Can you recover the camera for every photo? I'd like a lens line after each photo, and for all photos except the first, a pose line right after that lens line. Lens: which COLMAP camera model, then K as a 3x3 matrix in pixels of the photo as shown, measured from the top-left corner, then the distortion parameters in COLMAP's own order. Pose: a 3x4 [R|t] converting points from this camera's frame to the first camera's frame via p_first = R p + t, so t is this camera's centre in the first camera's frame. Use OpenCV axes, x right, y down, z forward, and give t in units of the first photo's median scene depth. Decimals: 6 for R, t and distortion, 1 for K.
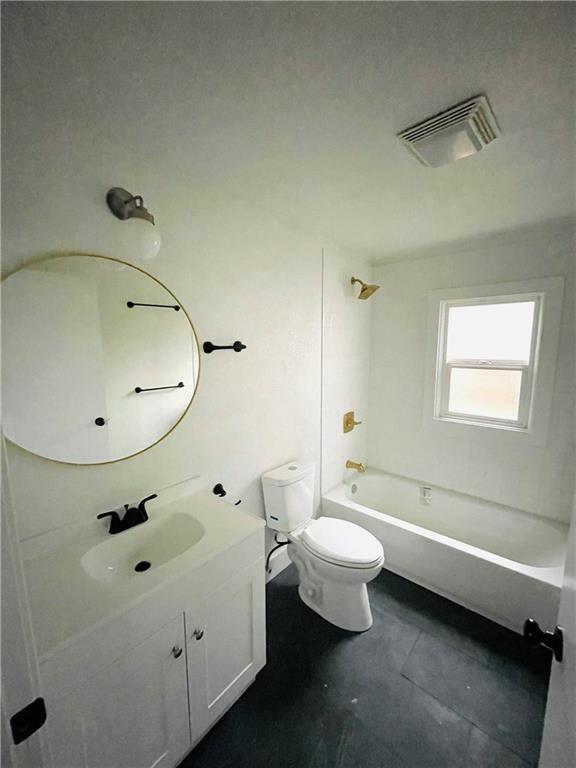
lens RADIAL K [[309.9, 0, 287.3], [0, 309.9, 385.2], [0, 0, 1]] dist [-0.003349, 0.000070]
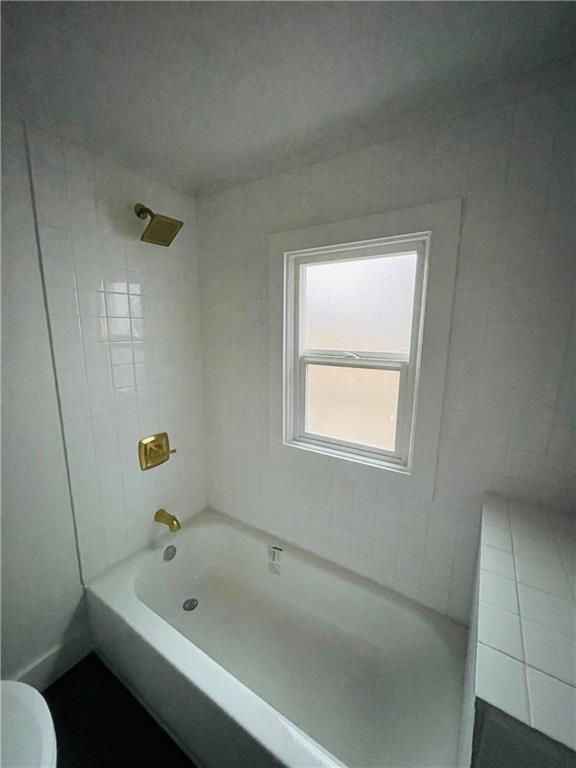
lens RADIAL K [[309.9, 0, 287.8], [0, 309.9, 385.0], [0, 0, 1]] dist [-0.003349, 0.000070]
pose [[0.989735, -0.007940, 0.142693, 0.402086], [0.001934, 0.999108, 0.042180, -0.039962], [-0.142901, -0.041471, 0.988868, 0.383848]]
